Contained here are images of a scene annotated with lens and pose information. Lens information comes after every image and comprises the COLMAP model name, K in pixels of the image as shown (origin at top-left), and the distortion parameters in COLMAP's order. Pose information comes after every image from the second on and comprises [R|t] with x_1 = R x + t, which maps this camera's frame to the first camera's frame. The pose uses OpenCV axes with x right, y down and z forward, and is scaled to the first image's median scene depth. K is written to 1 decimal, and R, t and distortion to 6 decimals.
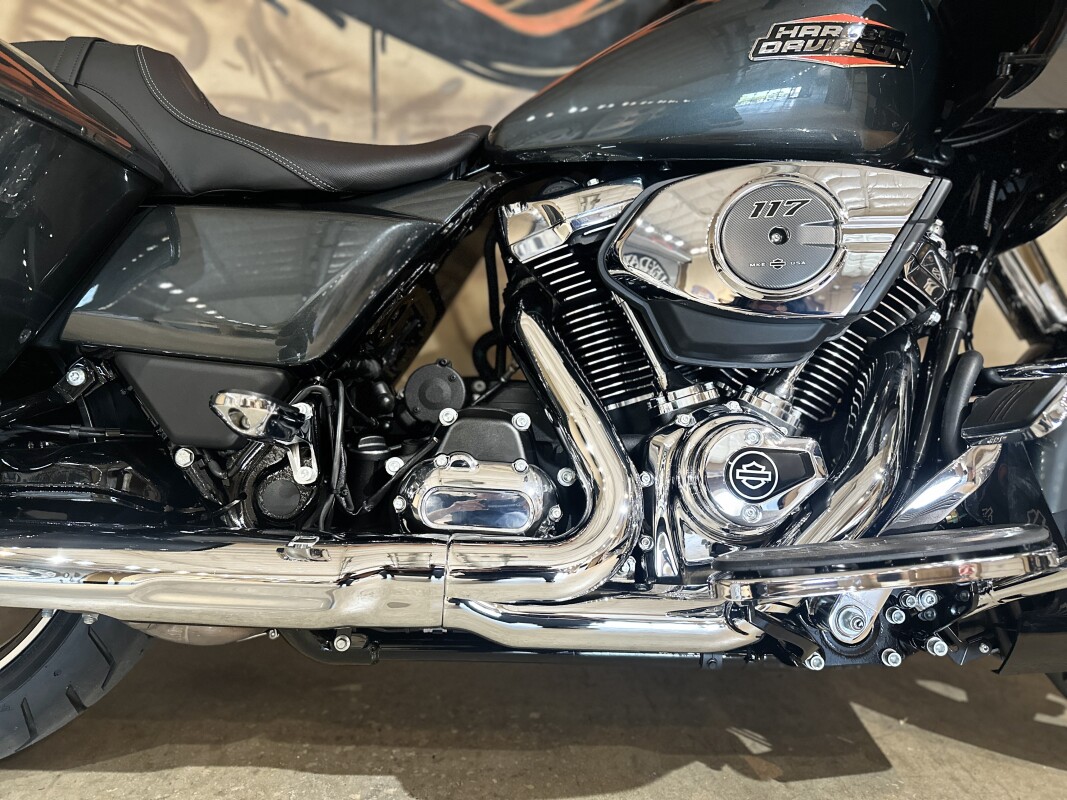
lens RADIAL K [[678.8, 0, 533.5], [0, 678.8, 400.0], [0, 0, 1]] dist [0.023294, -0.021527]
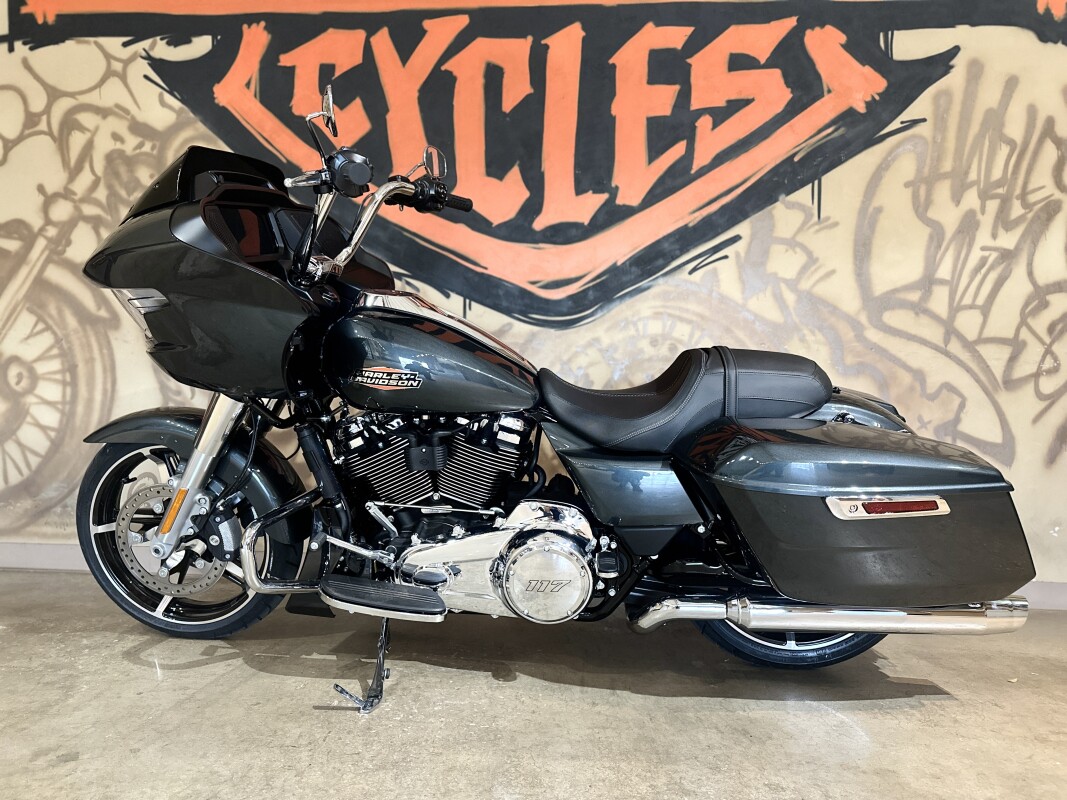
lens RADIAL K [[678.8, 0, 533.5], [0, 678.8, 400.0], [0, 0, 1]] dist [0.023294, -0.021527]
pose [[0.995660, -0.010804, -0.092440, 0.224174], [-0.007609, 0.980465, -0.196548, 0.159250], [0.092758, 0.196398, 0.976127, -1.383292]]
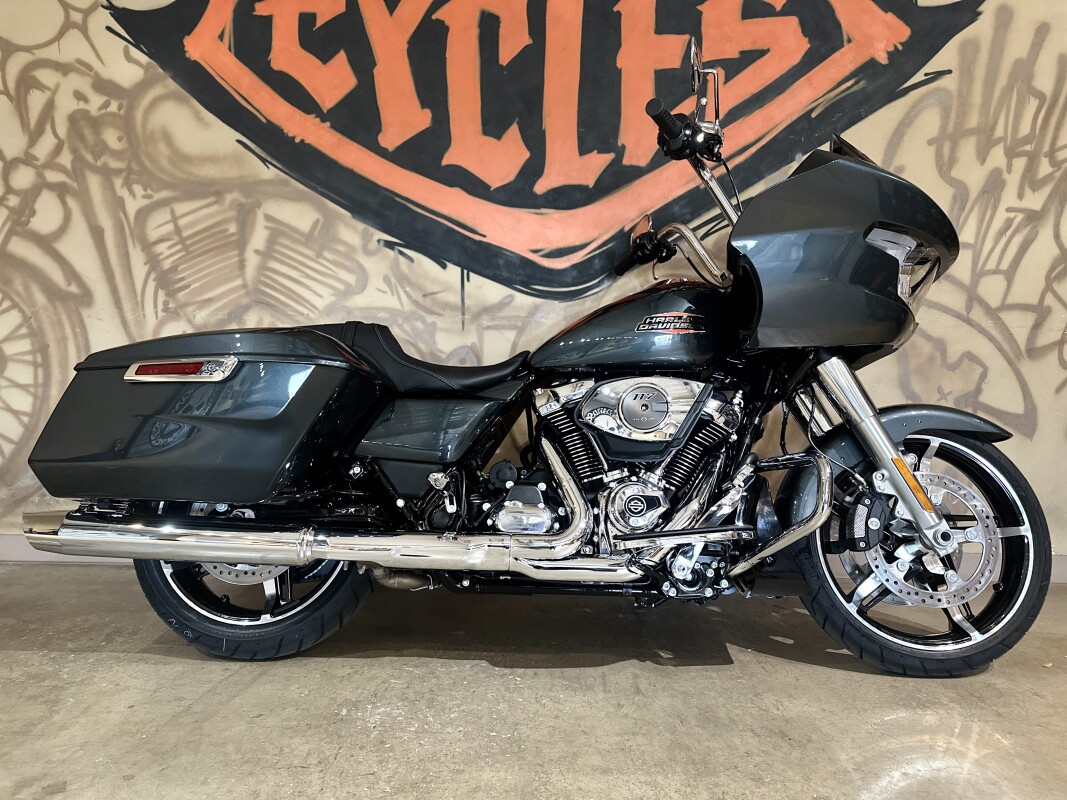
lens RADIAL K [[678.8, 0, 533.5], [0, 678.8, 400.0], [0, 0, 1]] dist [0.023294, -0.021527]
pose [[0.997173, -0.021328, -0.072044, 0.118819], [0.010664, 0.989334, -0.145276, 0.071320], [0.074374, 0.144097, 0.986765, -1.232874]]
